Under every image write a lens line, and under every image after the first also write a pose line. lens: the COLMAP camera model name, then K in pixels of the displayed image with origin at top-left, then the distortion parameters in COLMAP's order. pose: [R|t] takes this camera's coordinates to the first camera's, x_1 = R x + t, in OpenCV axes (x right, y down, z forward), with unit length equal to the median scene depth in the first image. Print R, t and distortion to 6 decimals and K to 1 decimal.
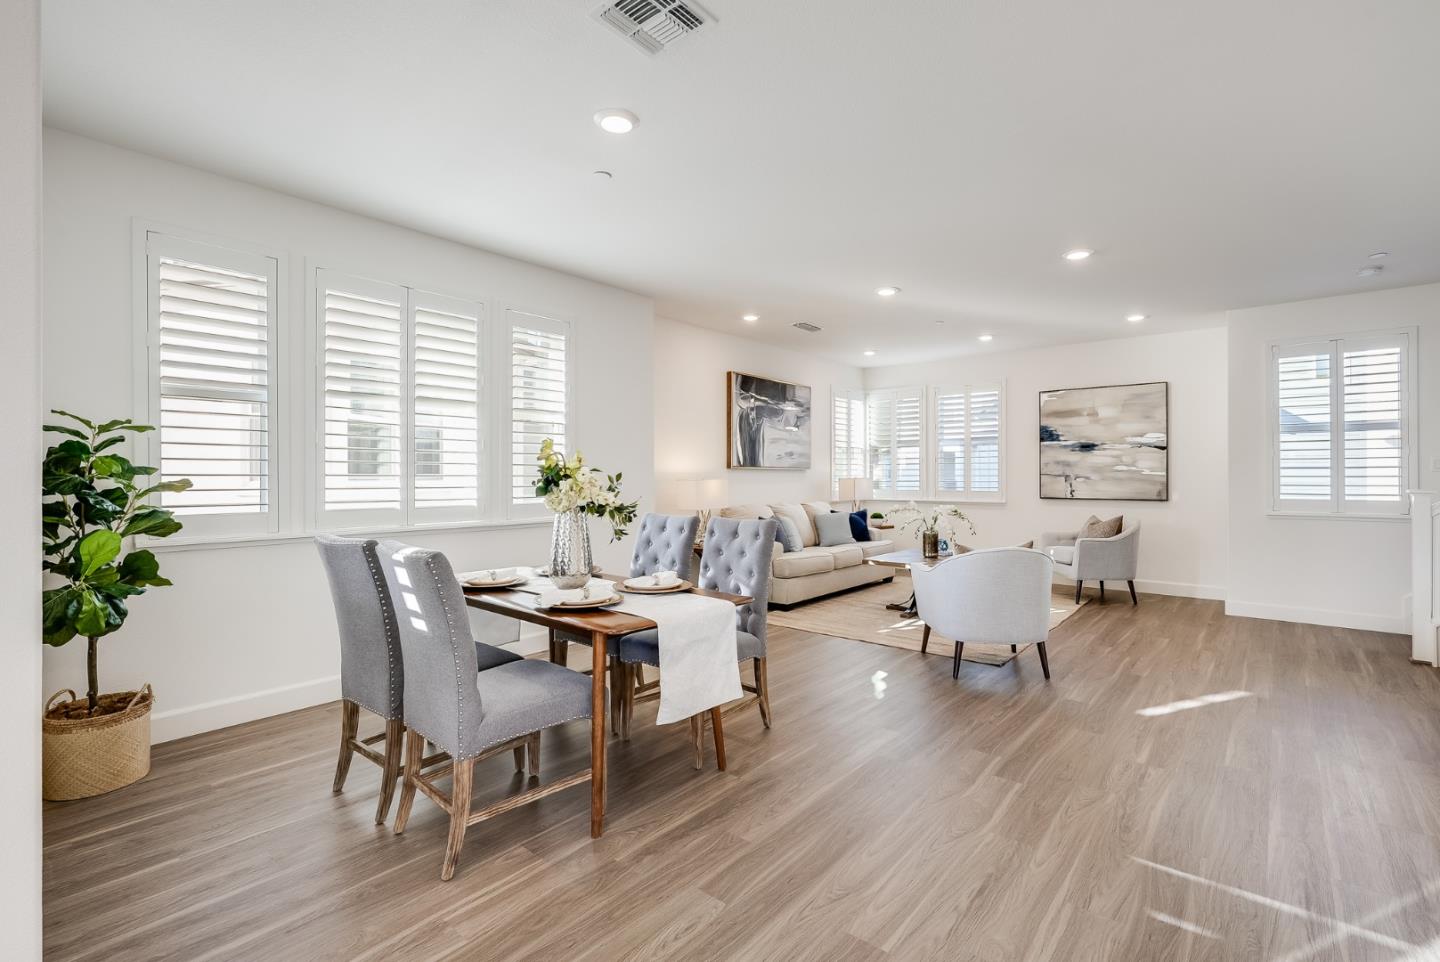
lens RADIAL K [[657.1, 0, 722.7], [0, 657.1, 476.5], [0, 0, 1]] dist [-0.003292, 0.003041]
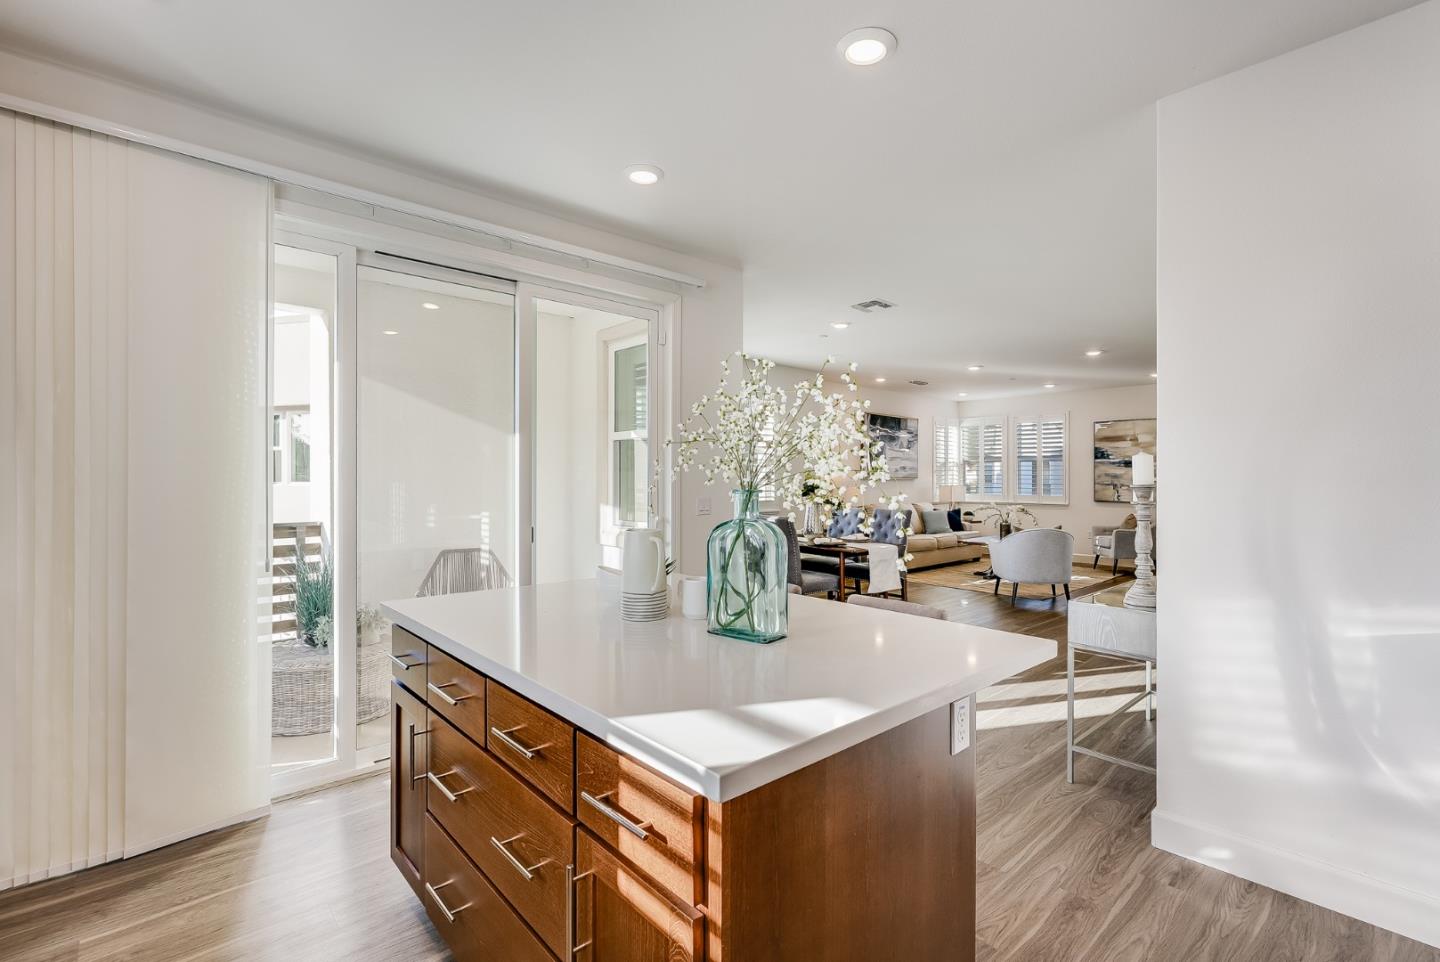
lens RADIAL K [[657.1, 0, 722.0], [0, 657.1, 477.3], [0, 0, 1]] dist [-0.003292, 0.003041]
pose [[0.991097, 0.003353, -0.133097, -0.100656], [-0.003692, 0.999991, -0.002305, -0.011066], [0.133089, 0.002776, 0.991100, -0.466315]]
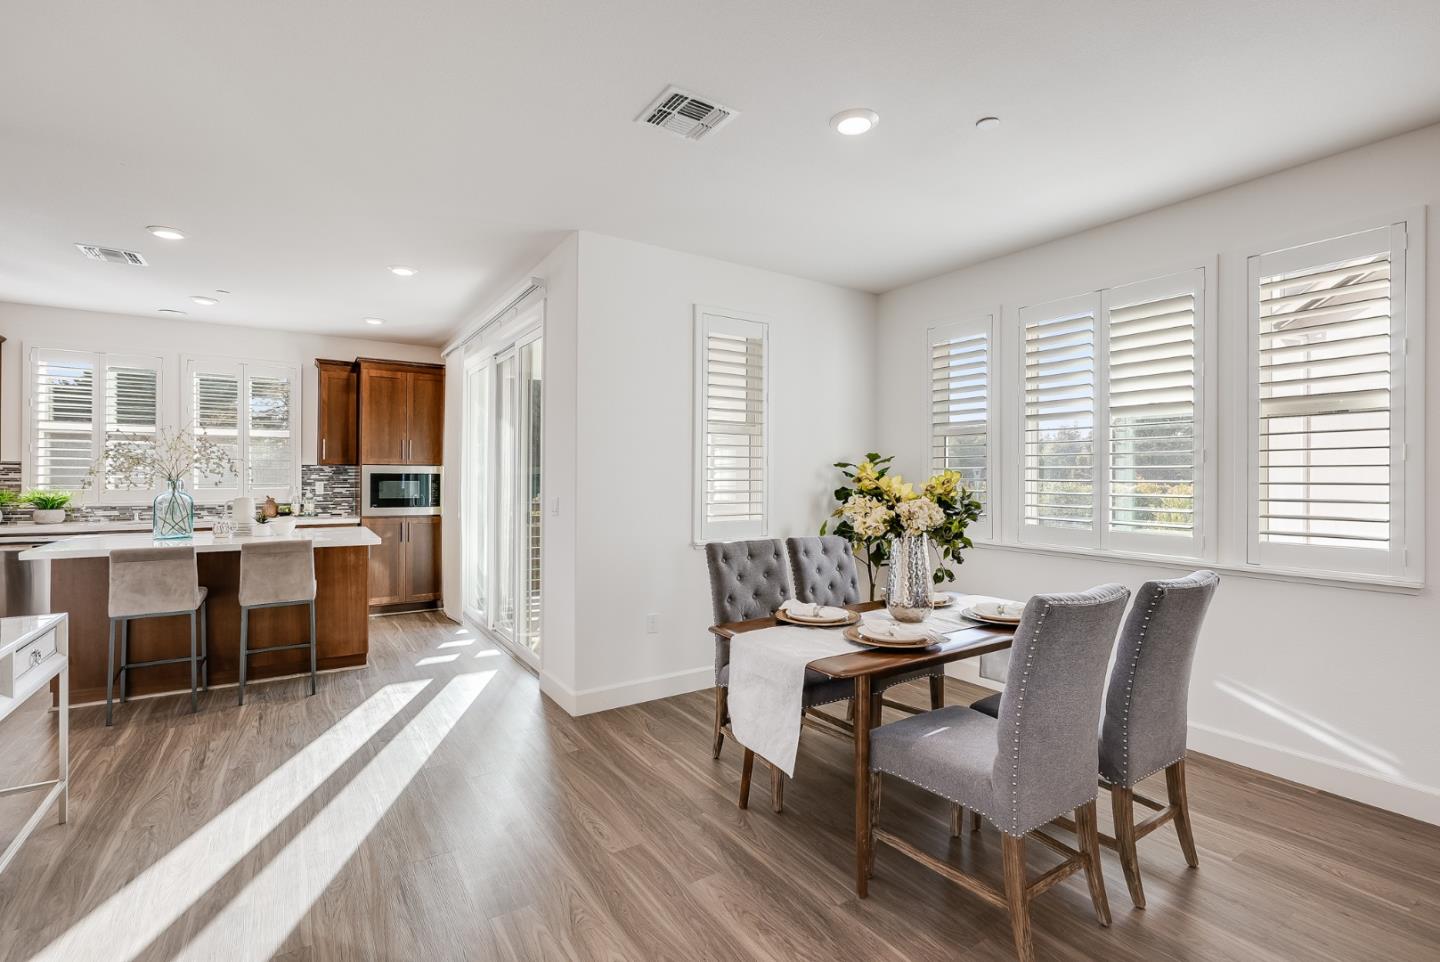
lens RADIAL K [[657.1, 0, 723.8], [0, 657.1, 480.5], [0, 0, 1]] dist [-0.003292, 0.003041]
pose [[-0.283374, 0.002655, -0.959006, 0.305709], [-0.007732, 0.999957, 0.005053, -0.013010], [0.958978, 0.008847, -0.283342, 0.422025]]
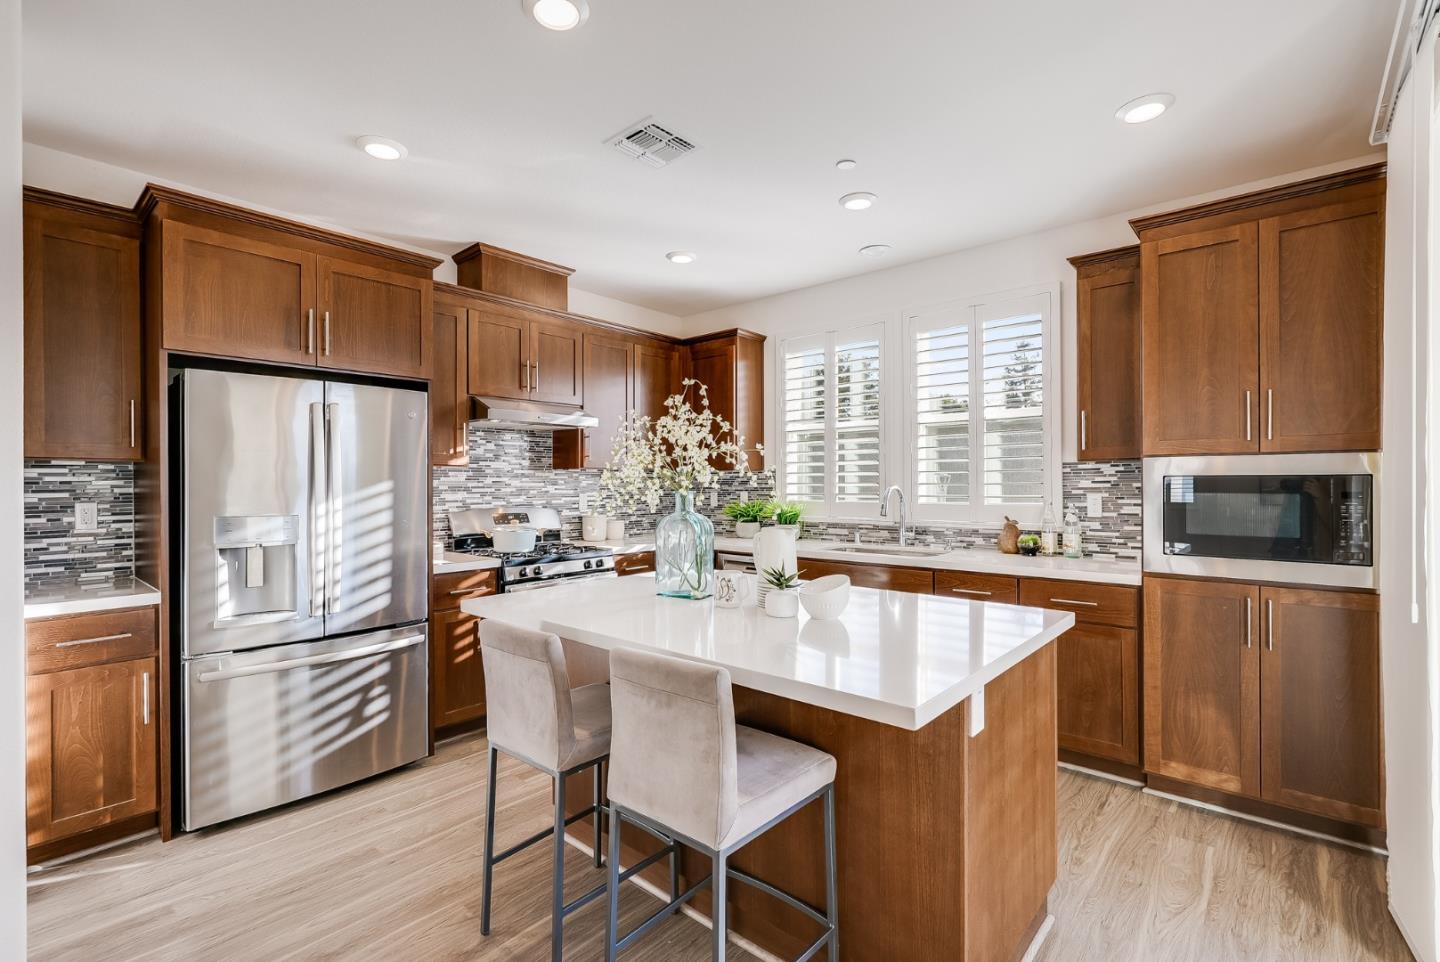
lens RADIAL K [[657.1, 0, 719.9], [0, 657.1, 478.9], [0, 0, 1]] dist [-0.003292, 0.003041]
pose [[-0.999851, 0.004409, 0.016704, -0.145620], [0.004361, 0.999986, -0.002867, -0.012860], [-0.016717, -0.002794, -0.999856, 0.112620]]
